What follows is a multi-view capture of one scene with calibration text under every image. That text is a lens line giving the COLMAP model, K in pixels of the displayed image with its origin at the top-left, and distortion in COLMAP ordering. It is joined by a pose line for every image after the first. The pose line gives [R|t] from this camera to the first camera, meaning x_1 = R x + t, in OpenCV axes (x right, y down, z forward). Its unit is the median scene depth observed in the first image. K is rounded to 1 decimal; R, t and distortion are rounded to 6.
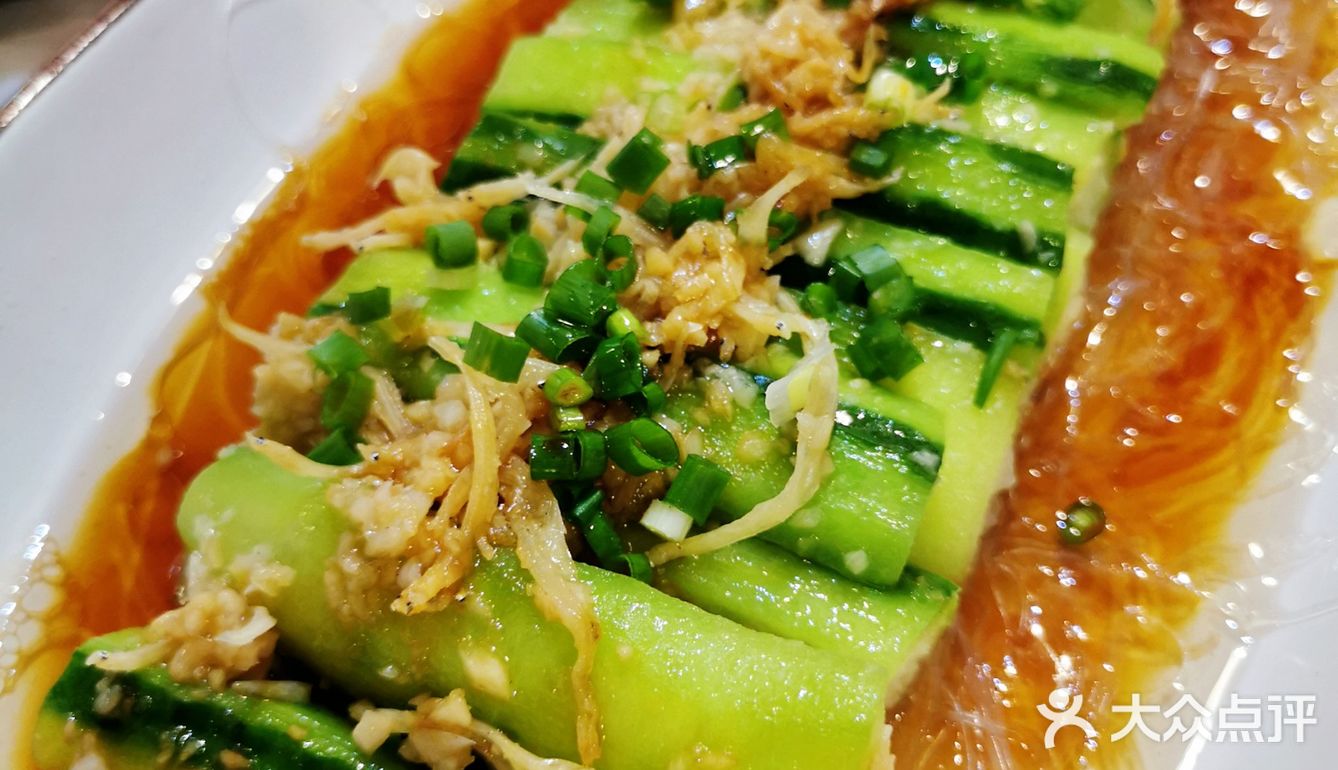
lens RADIAL K [[1498.8, 0, 669.4], [0, 1498.8, 421.1], [0, 0, 1]] dist [-0.038813, 0.024708]
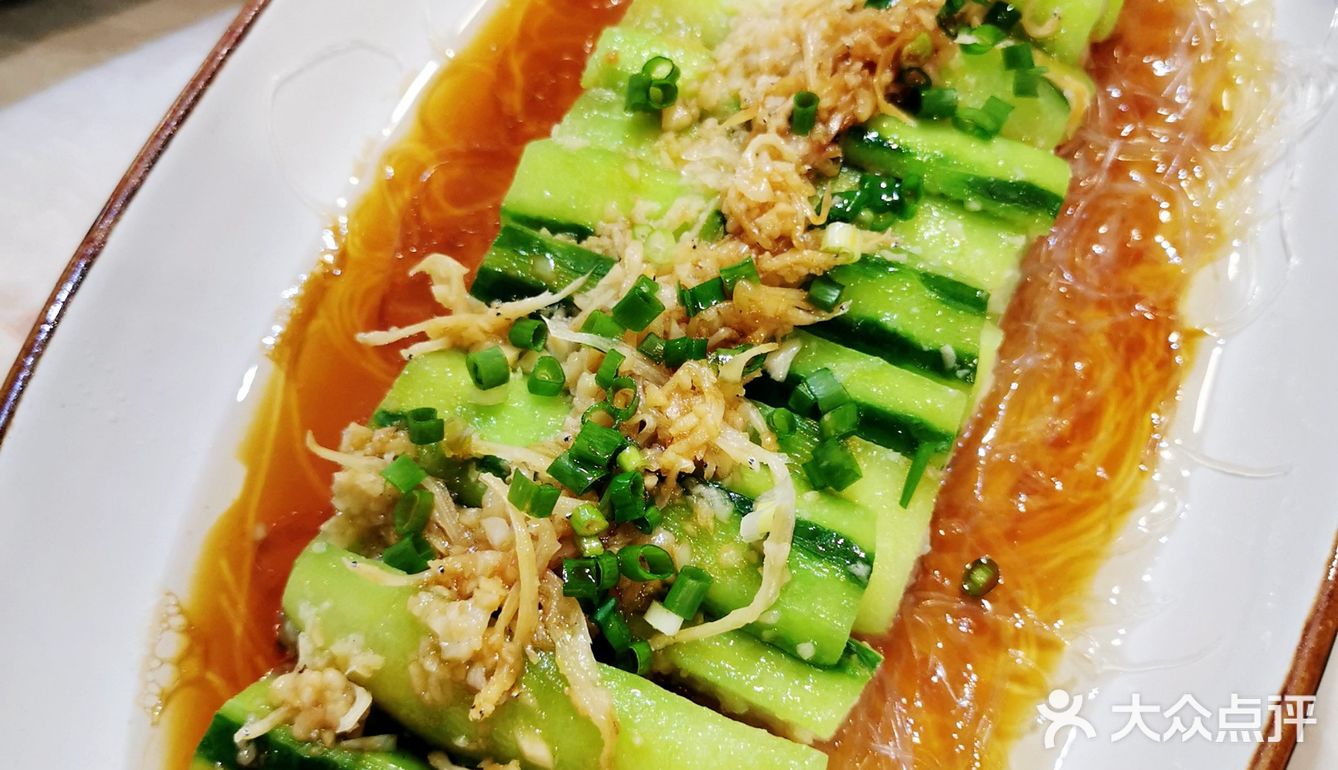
lens RADIAL K [[1514.3, 0, 669.0], [0, 1514.3, 385.0], [0, 0, 1]] dist [-0.010556, -0.013799]
pose [[0.999297, 0.000574, 0.037496, -0.044734], [-0.007465, 0.982917, 0.183897, -0.355190], [-0.036750, -0.184047, 0.982230, -0.259491]]
